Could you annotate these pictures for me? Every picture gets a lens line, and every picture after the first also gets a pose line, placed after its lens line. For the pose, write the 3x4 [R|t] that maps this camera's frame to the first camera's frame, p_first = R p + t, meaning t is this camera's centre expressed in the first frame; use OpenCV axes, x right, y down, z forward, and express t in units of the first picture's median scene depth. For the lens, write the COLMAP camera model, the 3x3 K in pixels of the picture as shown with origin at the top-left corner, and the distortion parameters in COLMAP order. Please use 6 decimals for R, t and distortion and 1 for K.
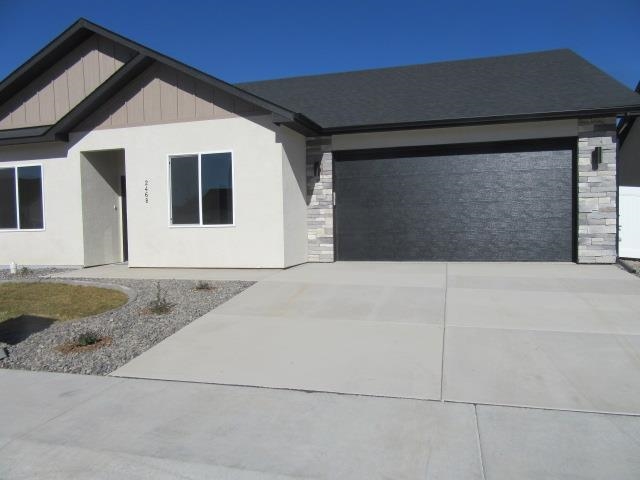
lens RADIAL K [[474.9, 0, 320.0], [0, 474.9, 240.0], [0, 0, 1]] dist [-0.007942, 0.005905]
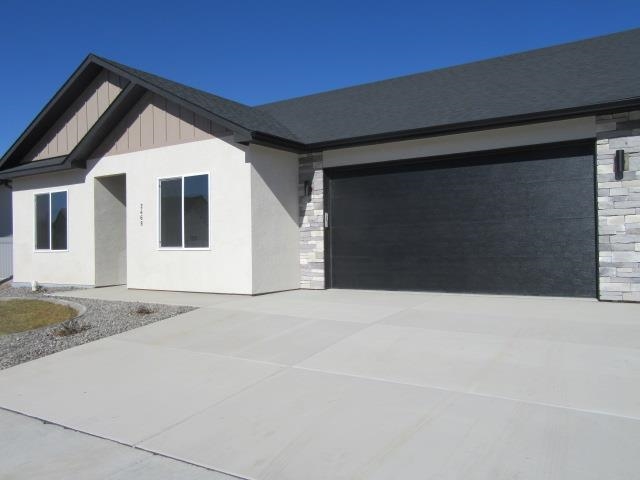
lens RADIAL K [[513.4, 0, 320.0], [0, 513.4, 240.0], [0, 0, 1]] dist [0.008990, 0.004537]
pose [[0.957442, 0.002152, -0.288619, 0.321535], [-0.015745, 0.998873, -0.044783, -0.004199], [0.288197, 0.047421, 0.956396, 0.056332]]
